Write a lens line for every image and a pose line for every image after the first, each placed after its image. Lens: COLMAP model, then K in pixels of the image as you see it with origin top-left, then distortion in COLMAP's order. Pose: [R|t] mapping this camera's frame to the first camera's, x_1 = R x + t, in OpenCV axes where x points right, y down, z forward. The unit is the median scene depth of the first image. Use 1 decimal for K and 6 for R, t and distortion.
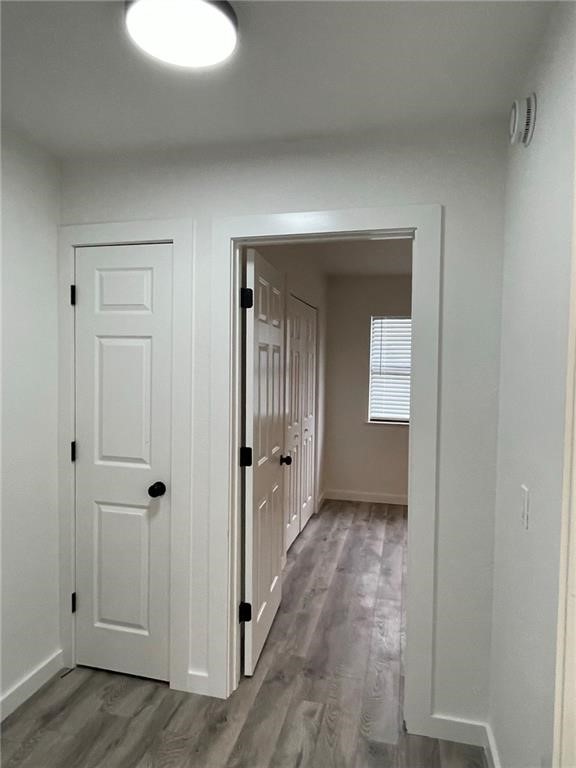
lens RADIAL K [[487.5, 0, 288.5], [0, 487.5, 369.3], [0, 0, 1]] dist [-0.002816, -0.000990]
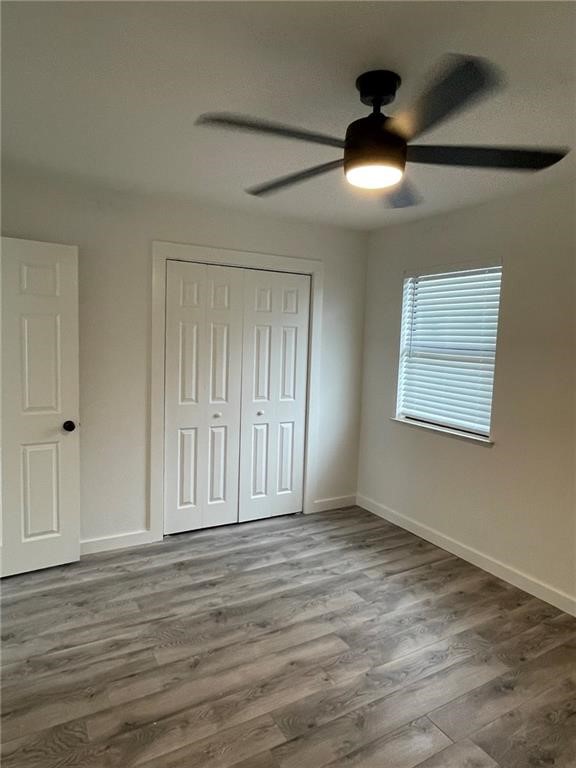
lens RADIAL K [[487.5, 0, 307.2], [0, 487.5, 367.1], [0, 0, 1]] dist [-0.002816, -0.000990]
pose [[0.706049, 0.056185, -0.705931, 0.707799], [-0.046121, 0.998380, 0.033332, 0.010867], [0.706660, 0.009025, 0.707496, 0.430581]]
